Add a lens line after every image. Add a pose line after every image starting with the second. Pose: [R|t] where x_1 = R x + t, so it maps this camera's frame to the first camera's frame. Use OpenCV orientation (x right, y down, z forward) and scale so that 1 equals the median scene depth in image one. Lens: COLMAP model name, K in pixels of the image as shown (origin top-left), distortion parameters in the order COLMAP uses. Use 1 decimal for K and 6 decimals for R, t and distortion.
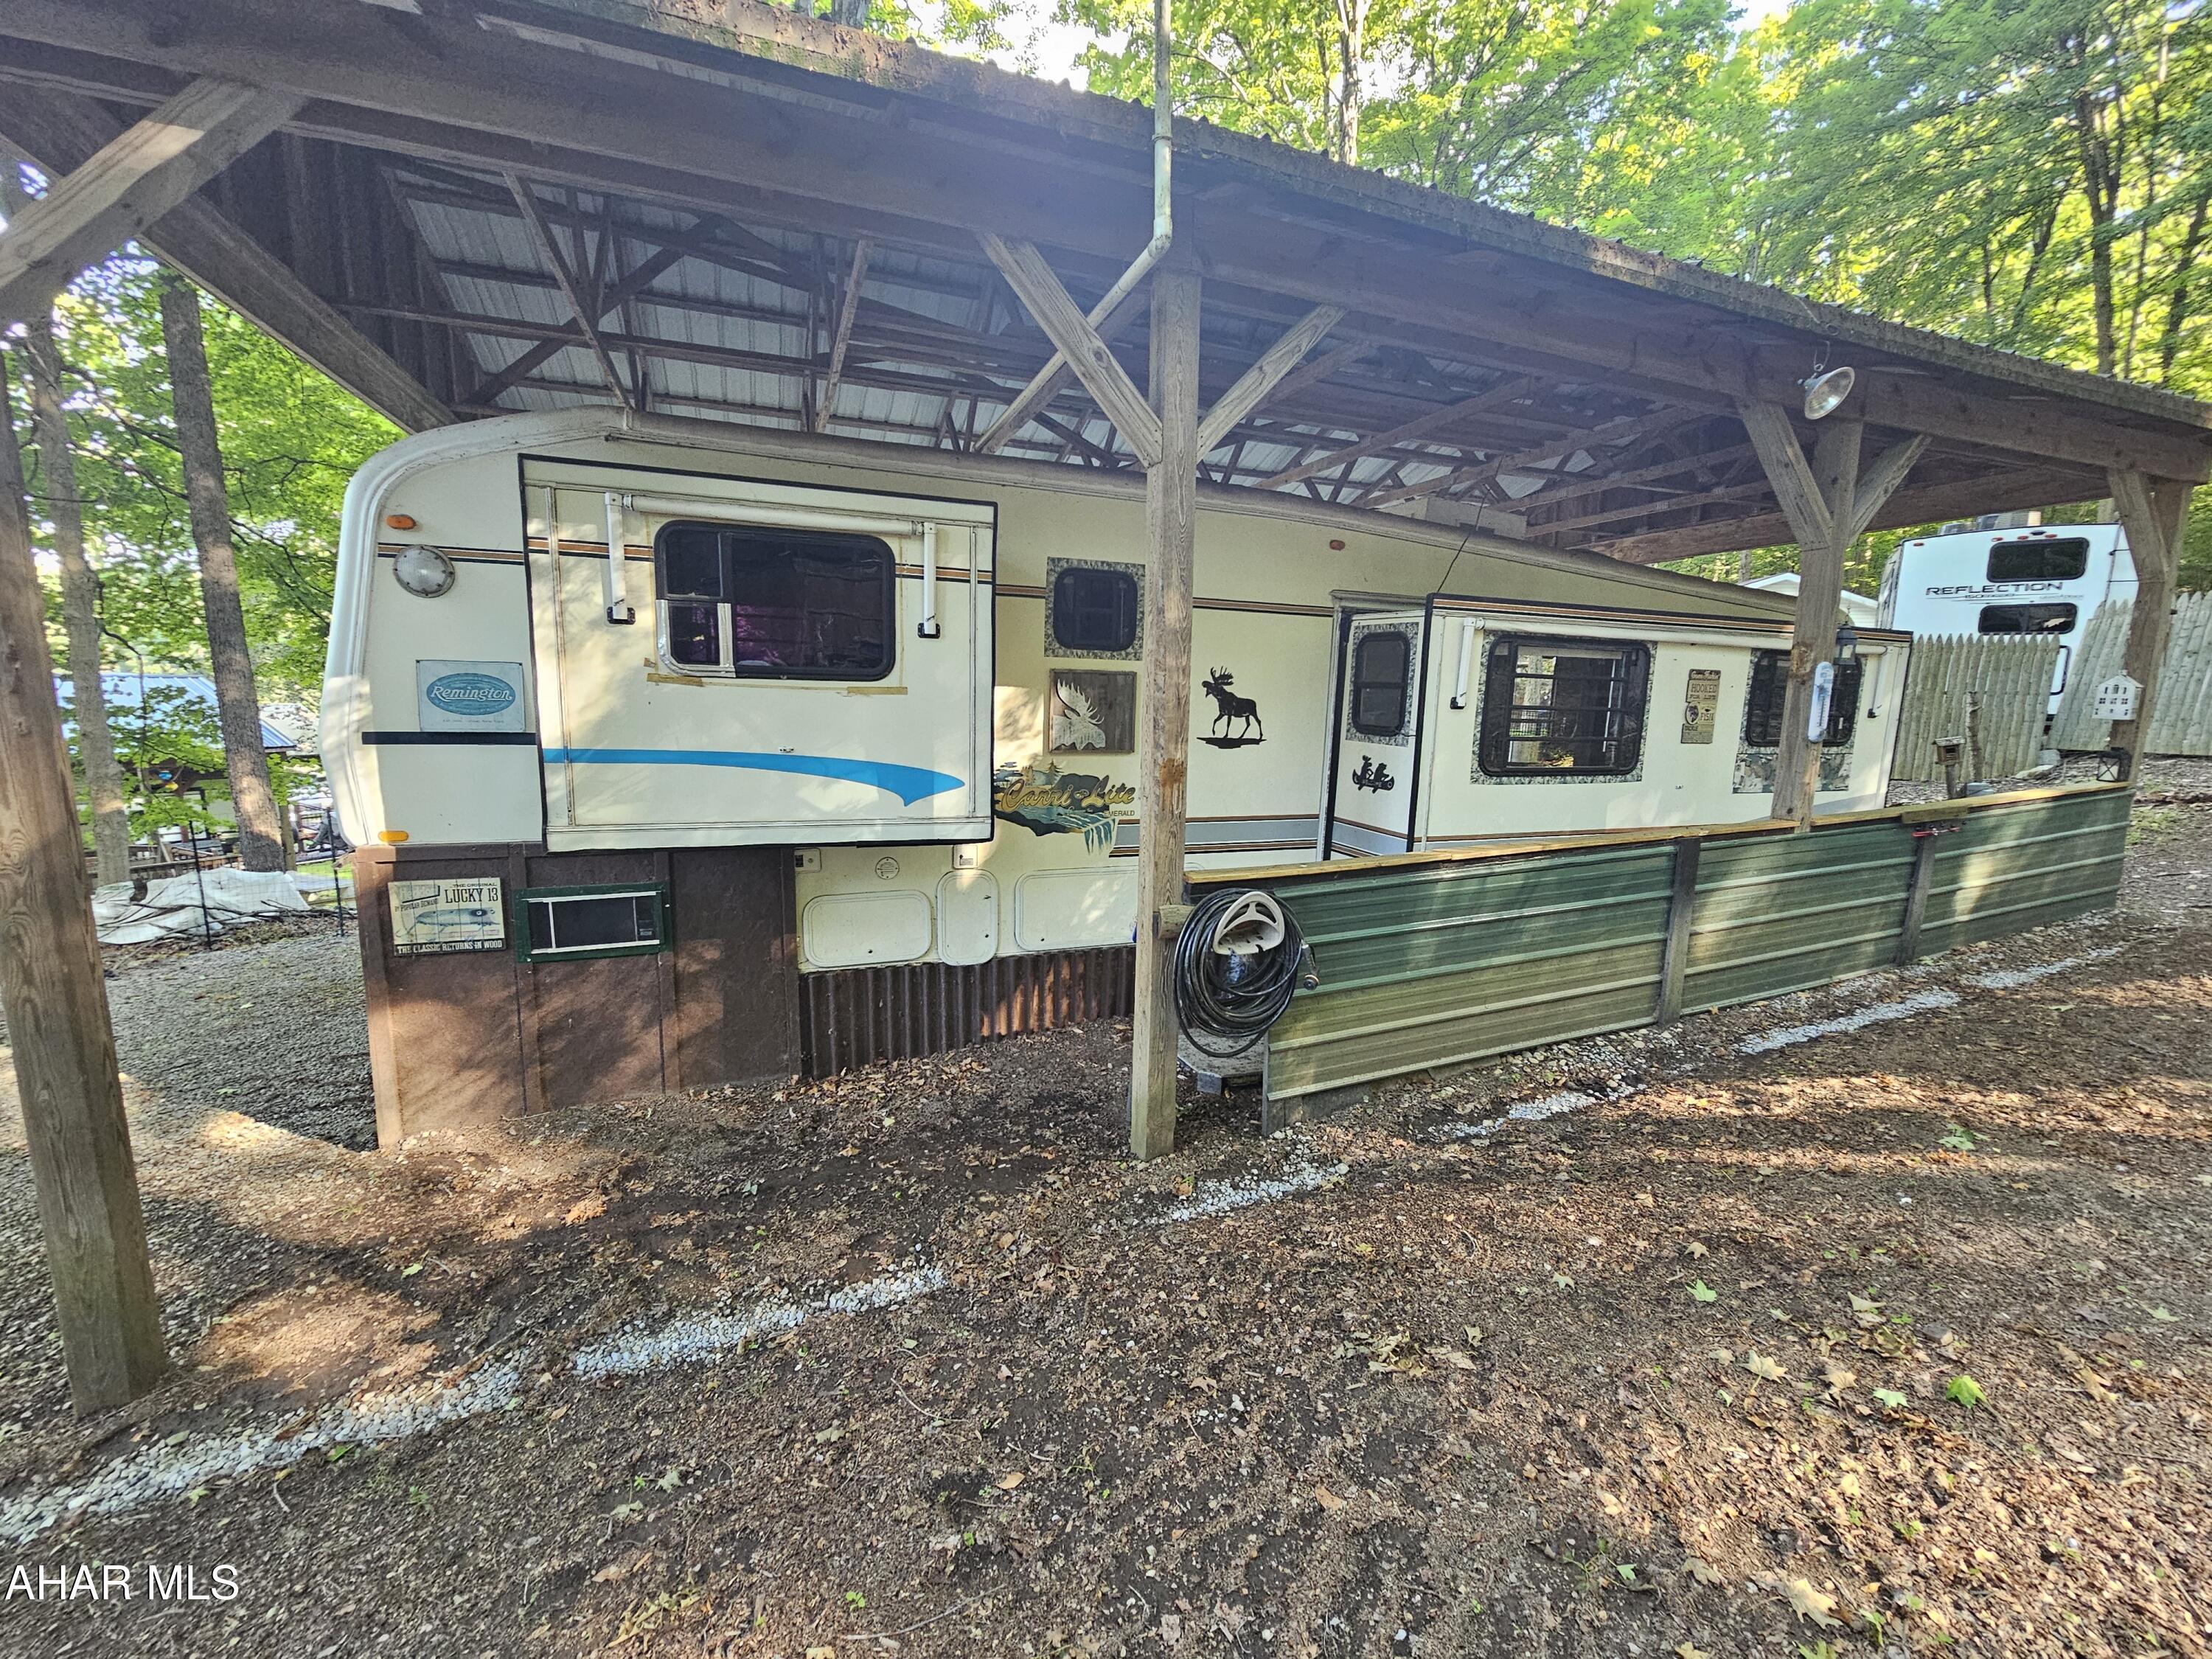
lens RADIAL K [[906.6, 0, 1098.5], [0, 906.6, 828.1], [0, 0, 1]] dist [-0.001380, -0.001239]
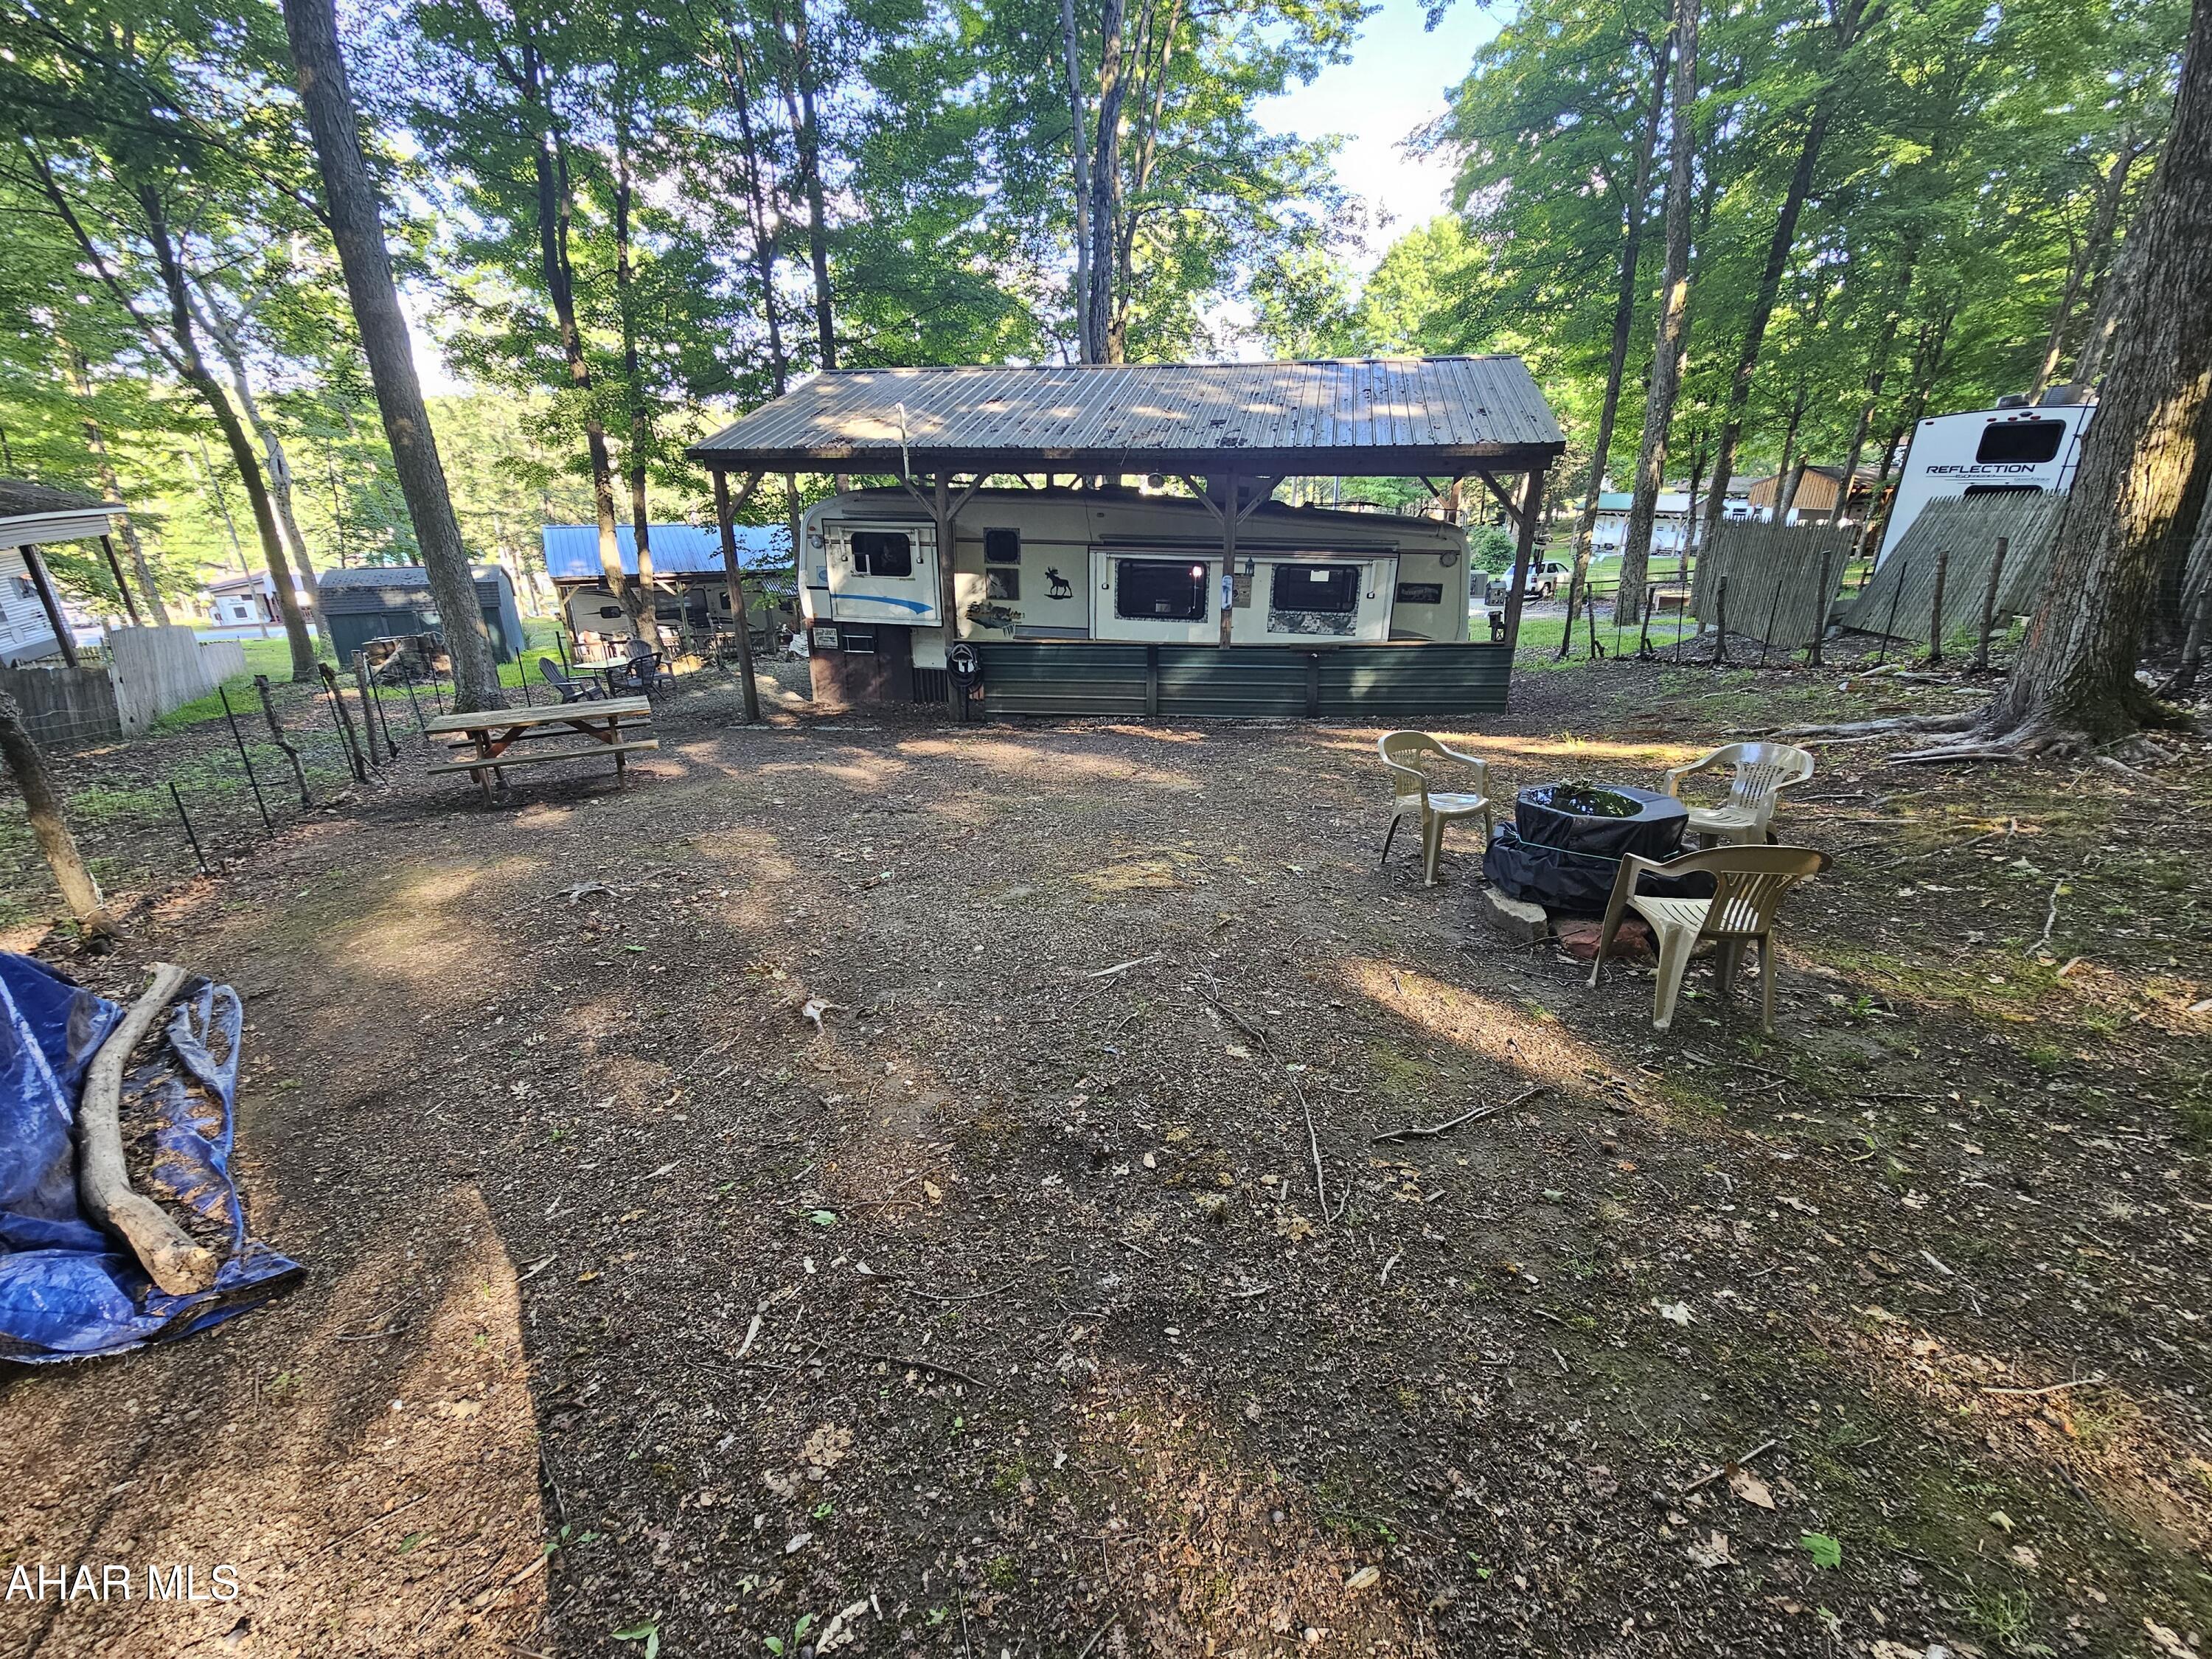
lens RADIAL K [[906.6, 0, 1113.0], [0, 906.6, 829.7], [0, 0, 1]] dist [-0.001380, -0.001239]
pose [[0.829845, 0.184274, -0.526689, 1.892480], [-0.071170, 0.971141, 0.227640, -0.054502], [0.553437, -0.151421, 0.819011, -1.202361]]
